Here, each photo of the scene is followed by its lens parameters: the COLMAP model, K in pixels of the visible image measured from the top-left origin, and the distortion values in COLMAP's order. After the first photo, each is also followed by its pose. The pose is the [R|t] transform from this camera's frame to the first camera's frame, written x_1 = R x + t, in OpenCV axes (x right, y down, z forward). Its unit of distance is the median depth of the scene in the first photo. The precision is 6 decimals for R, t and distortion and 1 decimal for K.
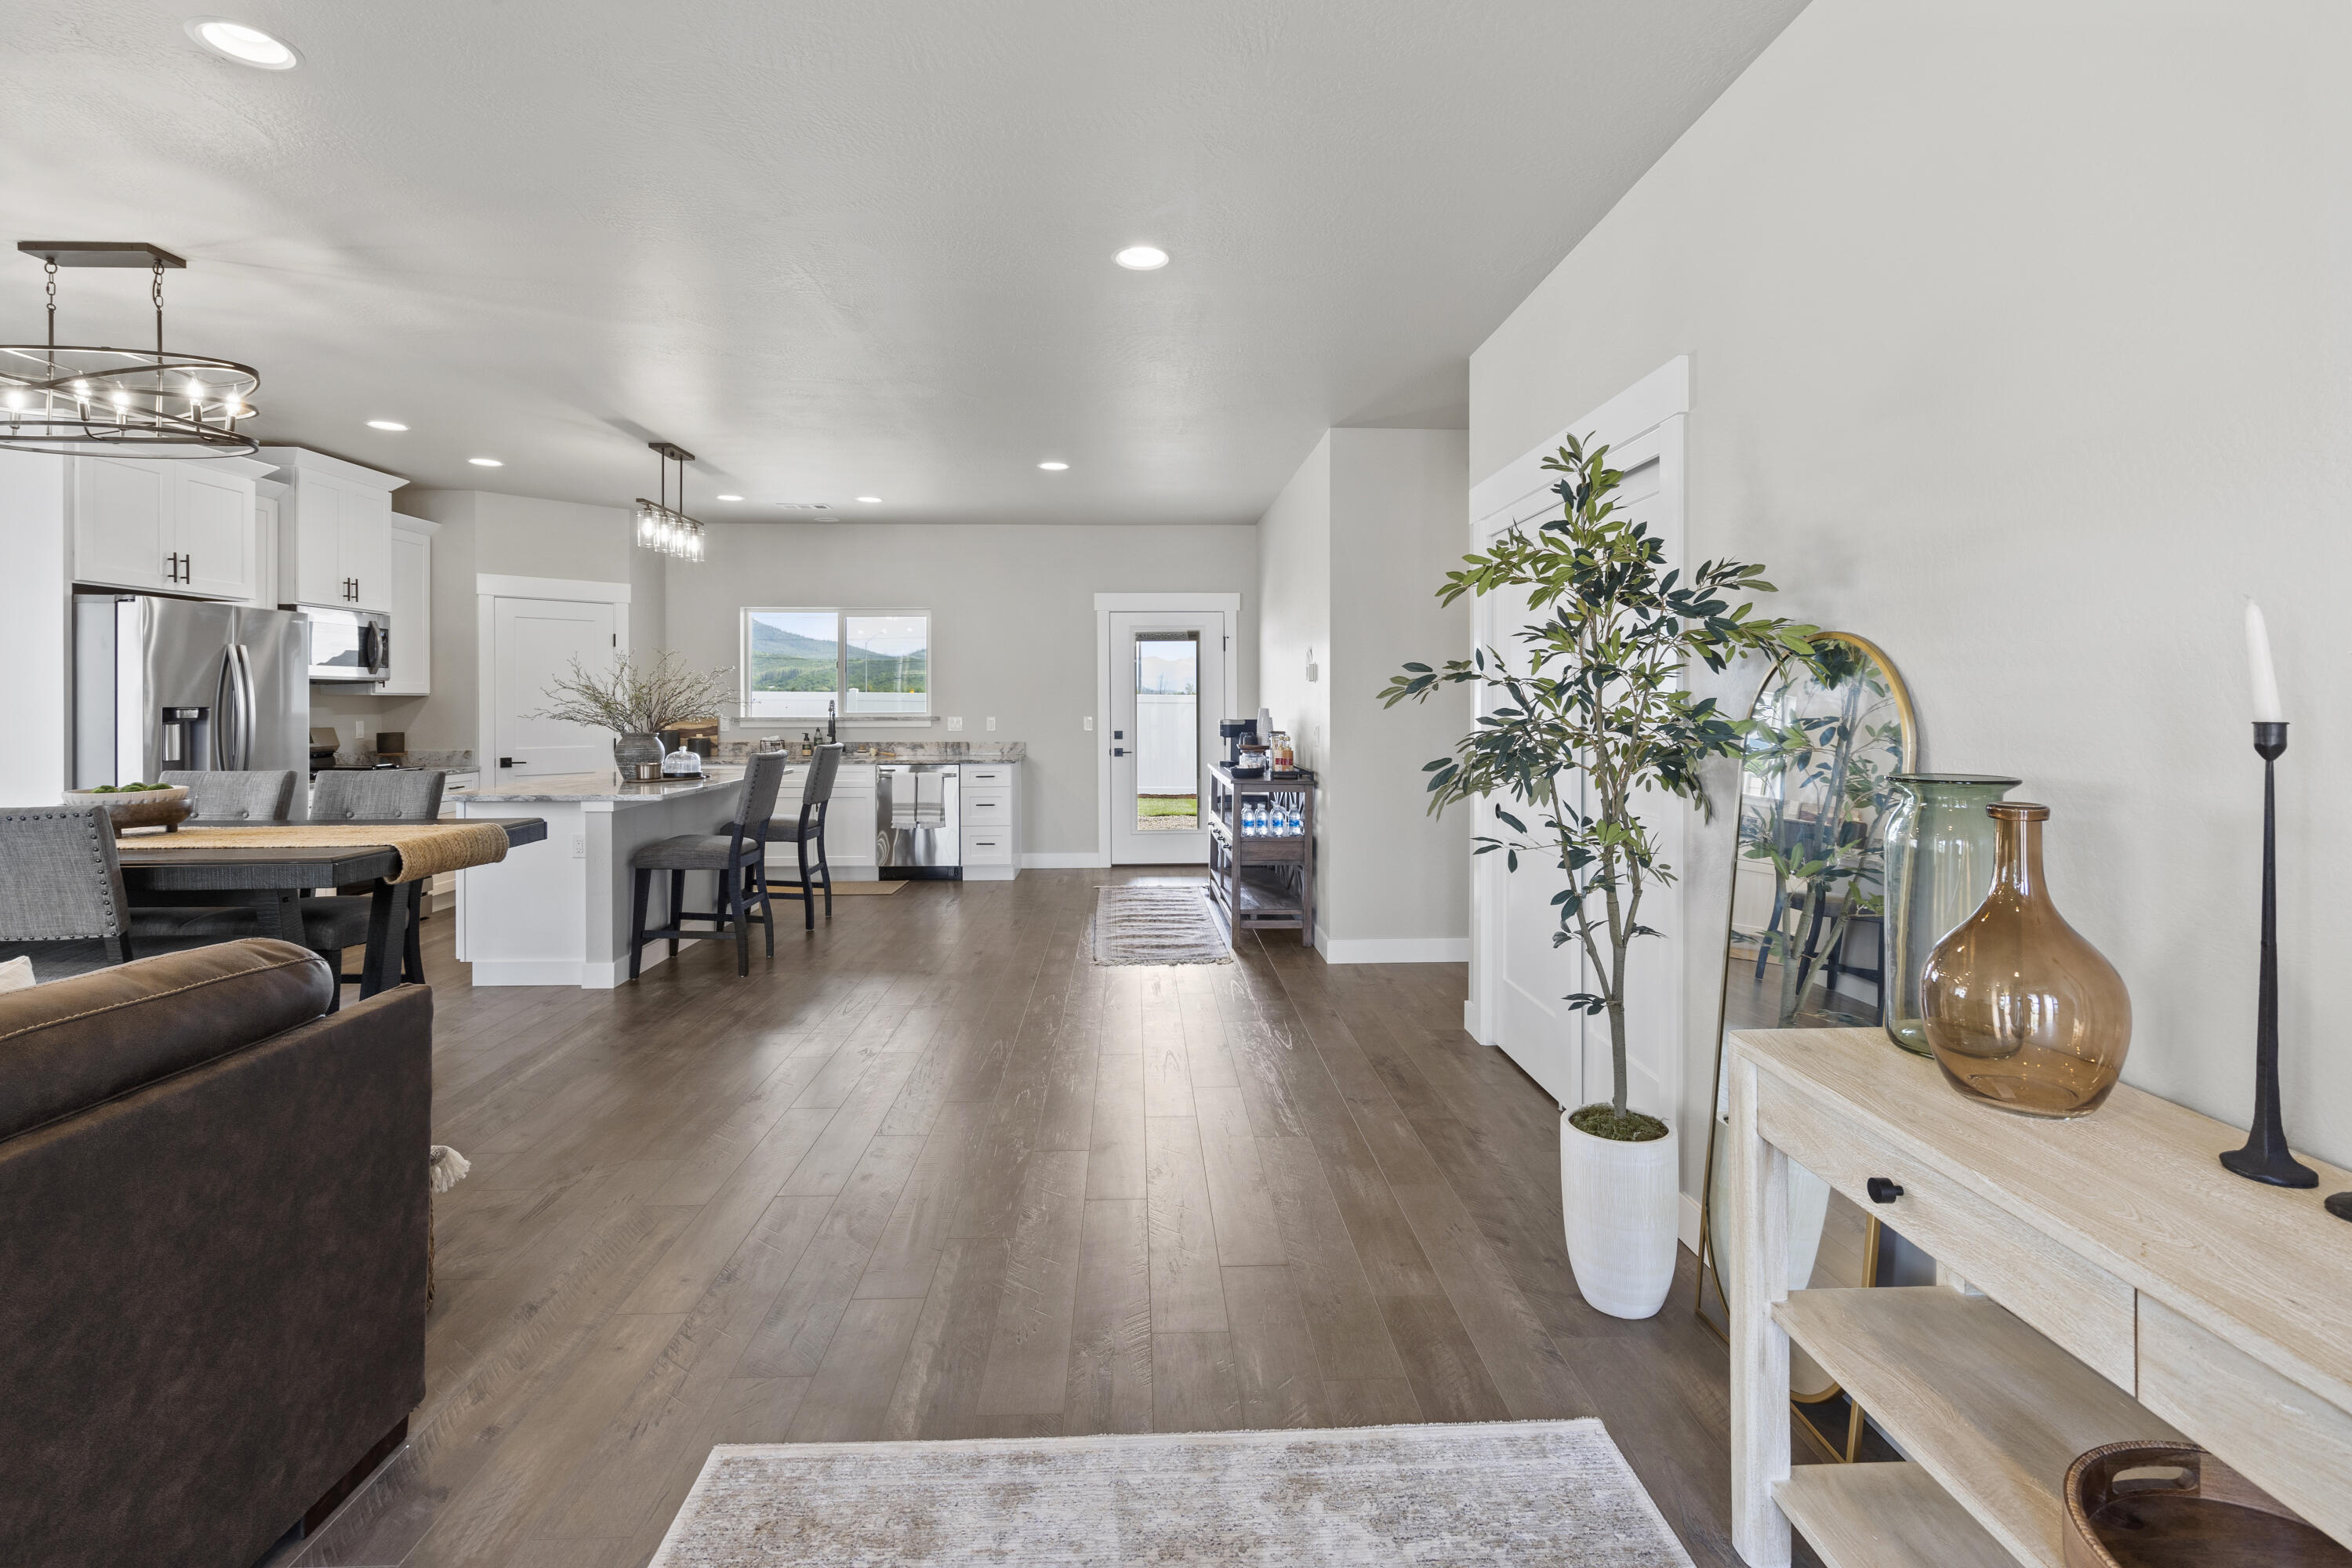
lens RADIAL K [[1076.7, 0, 1181.7], [0, 1076.7, 703.7], [0, 0, 1]] dist [-0.000671, 0.001481]
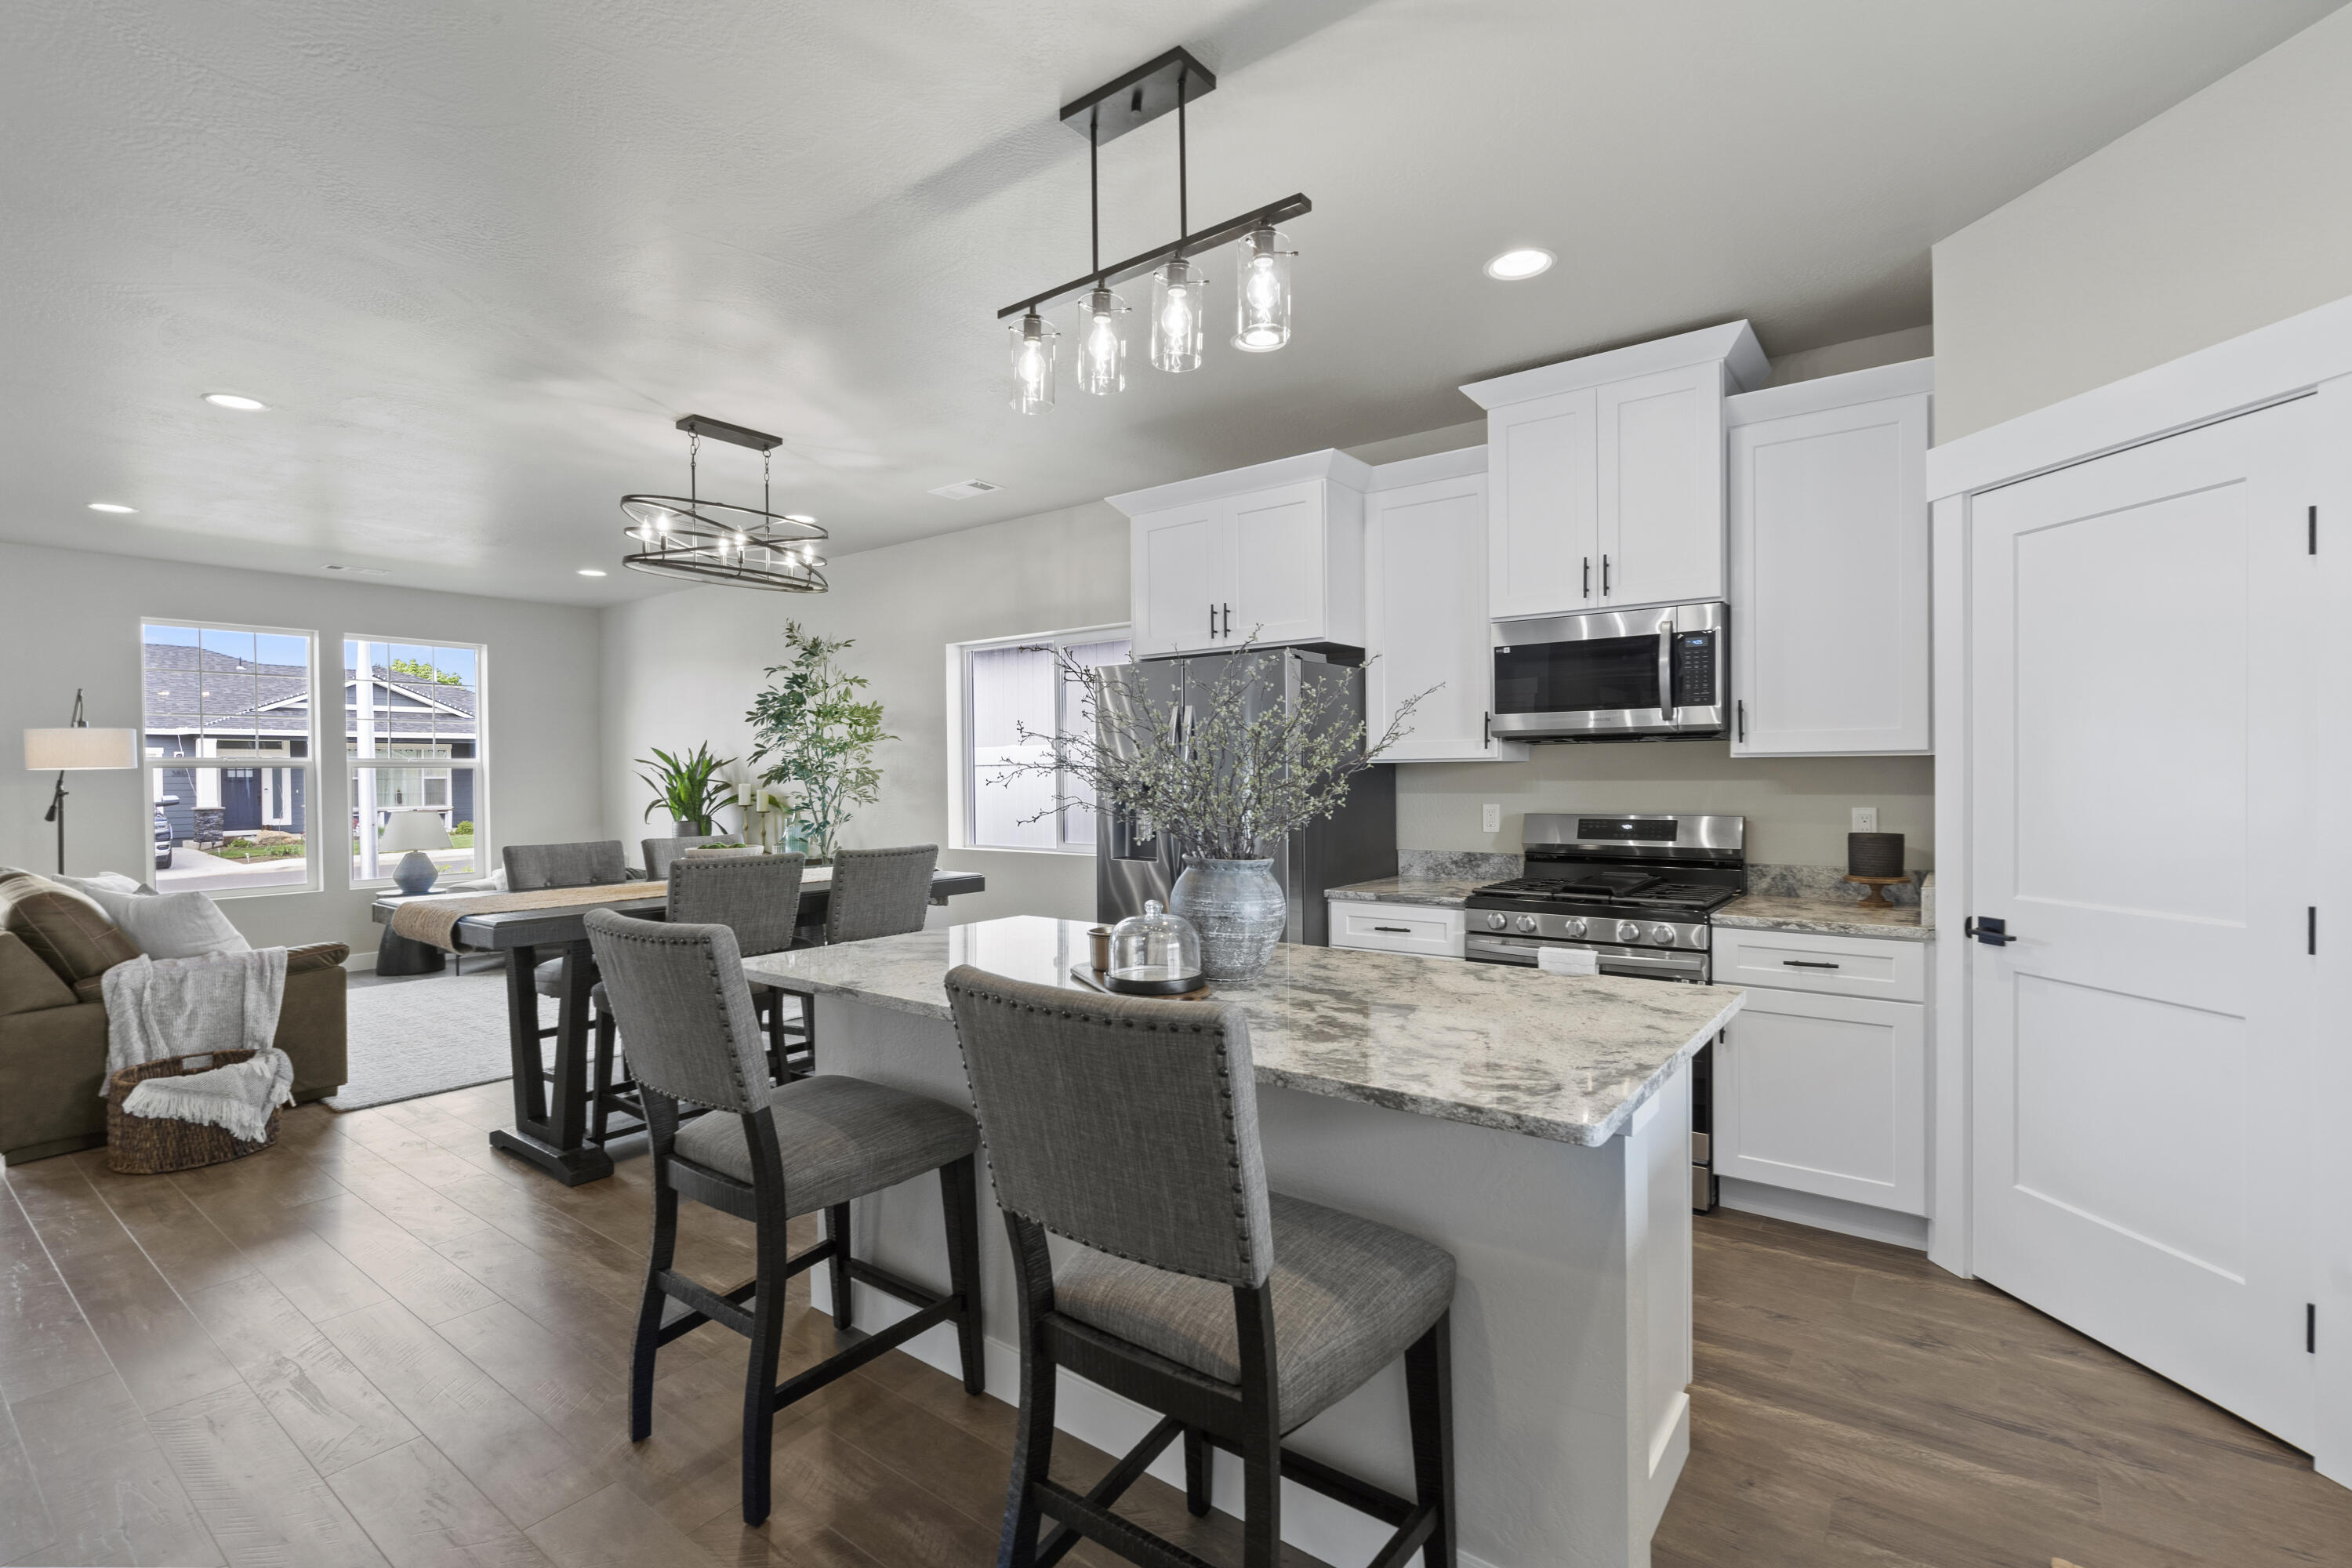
lens RADIAL K [[1076.7, 0, 1179.1], [0, 1076.7, 785.5], [0, 0, 1]] dist [-0.000671, 0.001481]
pose [[-0.636161, 0.012056, -0.771462, -0.183233], [0.006413, 0.999926, 0.010338, -0.001834], [0.771530, 0.001630, -0.636191, 1.194470]]
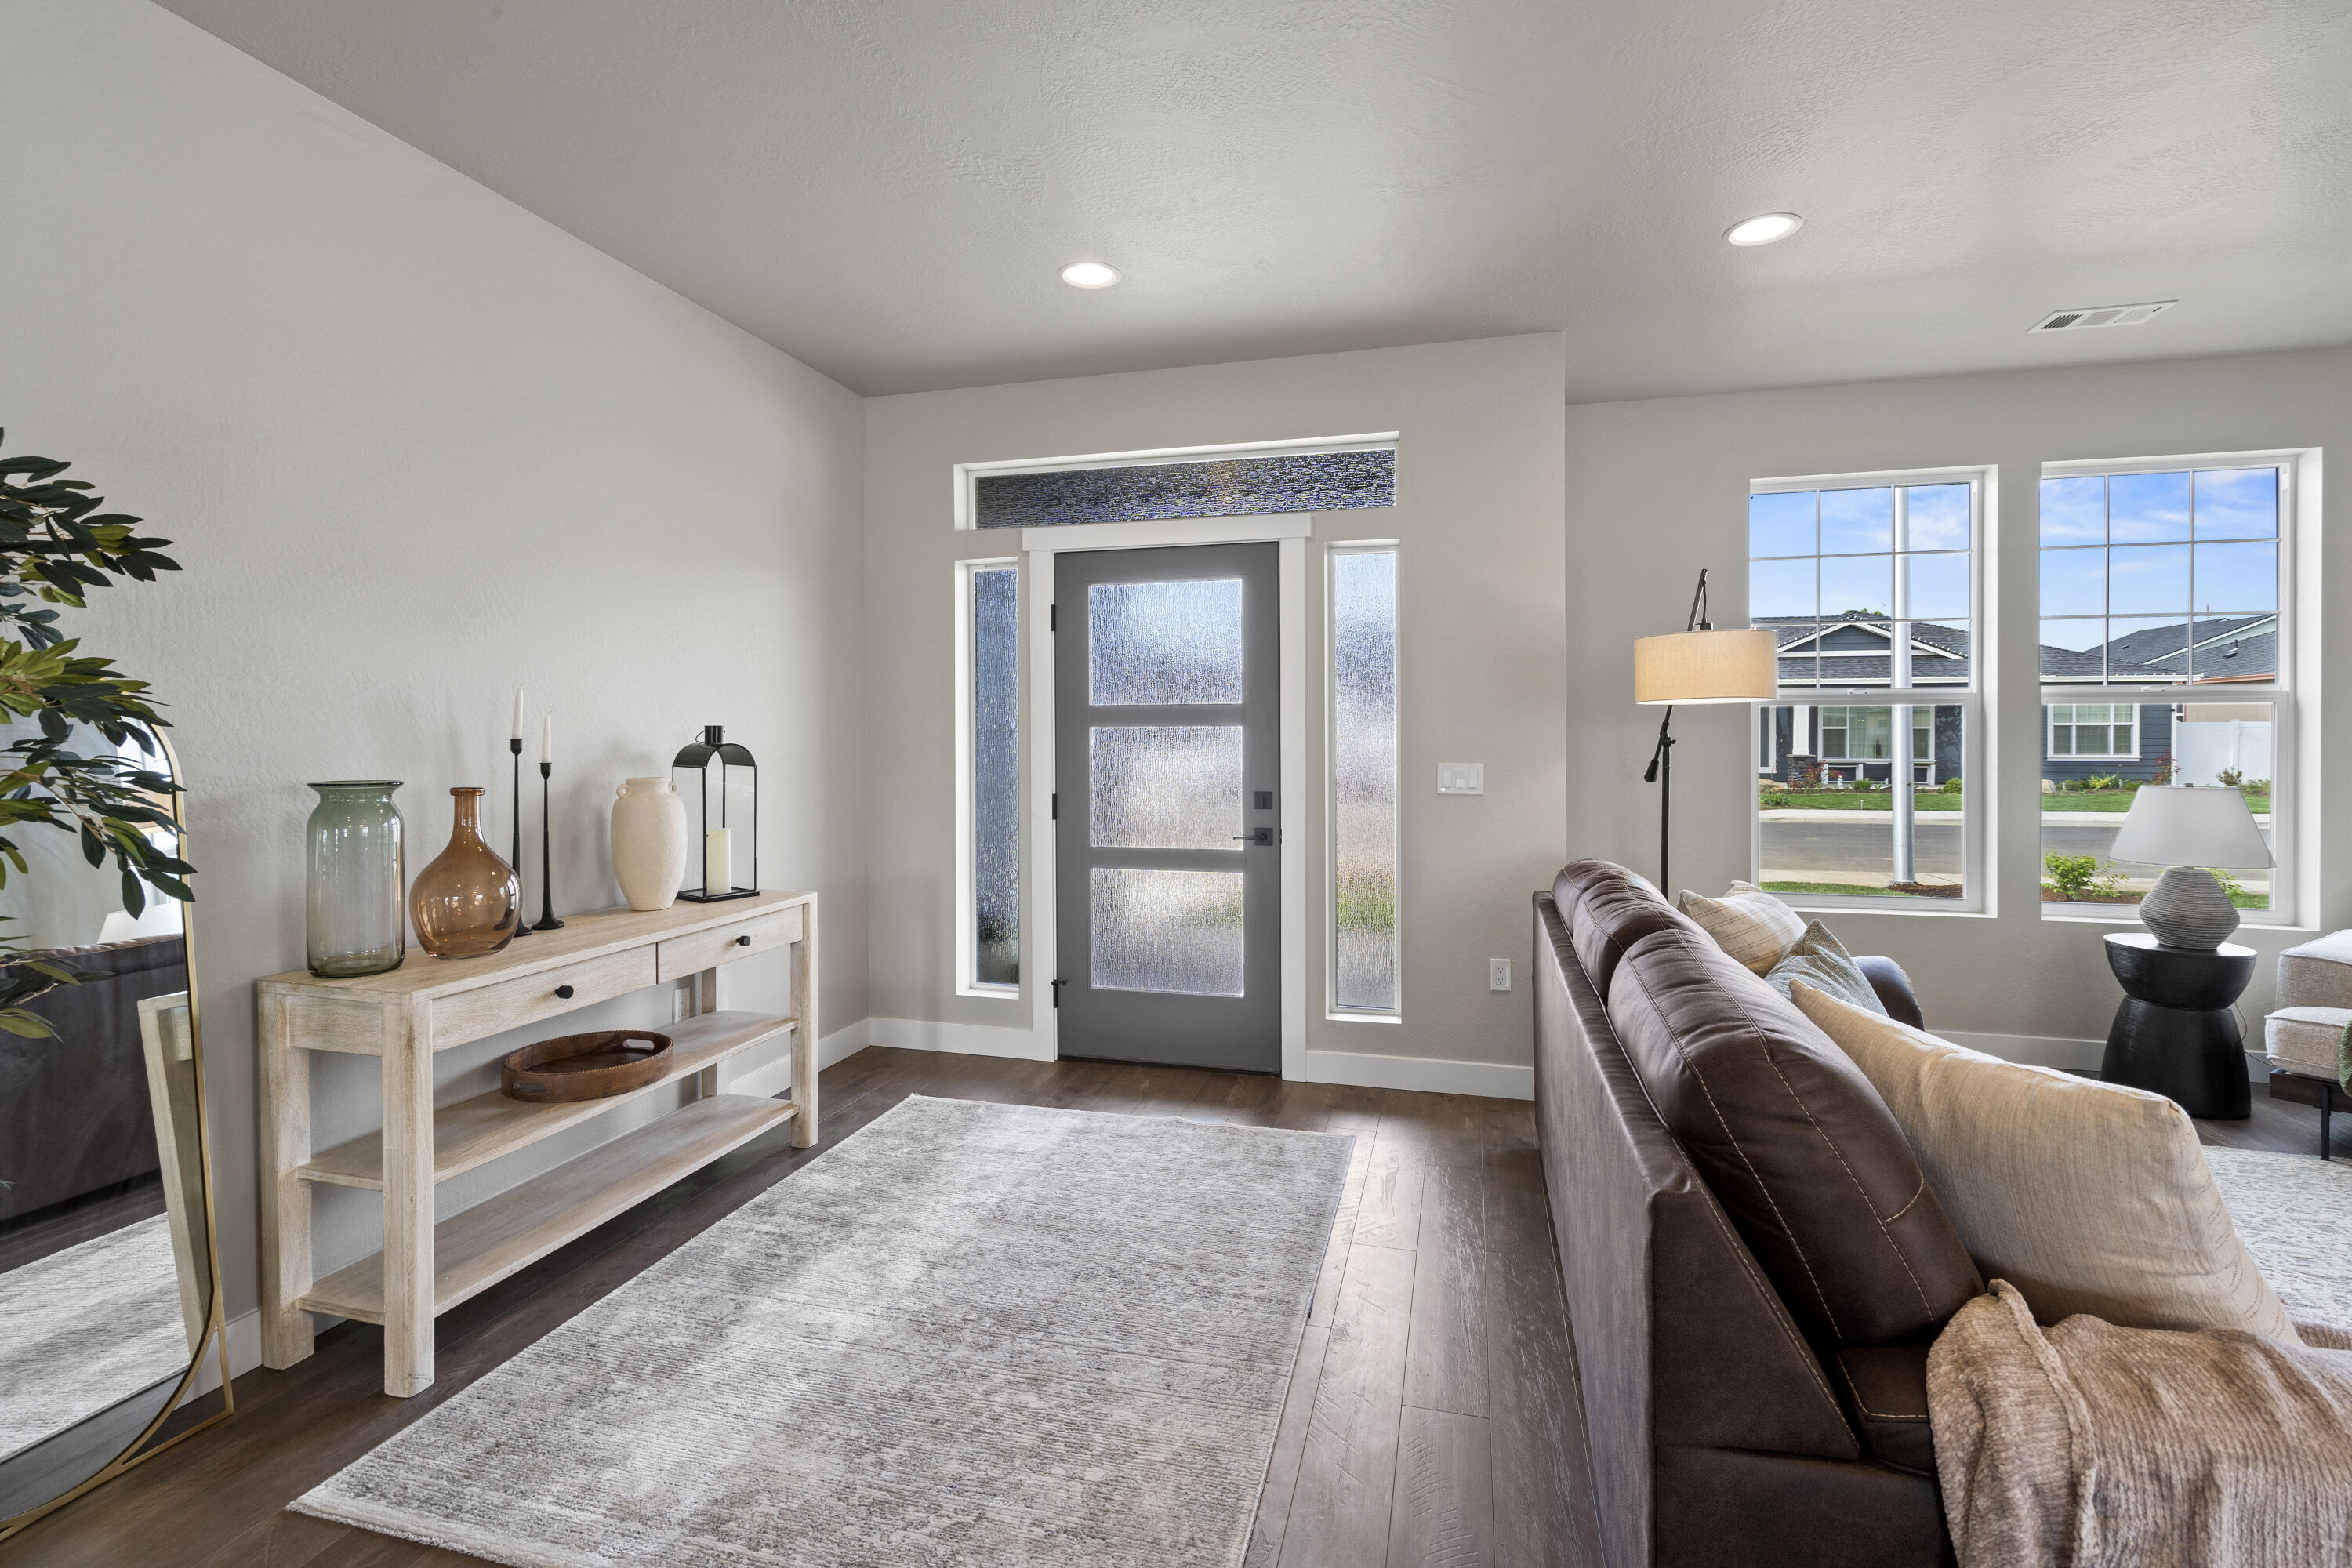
lens RADIAL K [[1076.7, 0, 1174.7], [0, 1076.7, 750.3], [0, 0, 1]] dist [-0.000671, 0.001481]
pose [[-0.956404, -0.007426, 0.291951, -0.198411], [-0.001815, 0.999809, 0.019484, 0.002465], [-0.292040, 0.018105, -0.956235, 0.514968]]
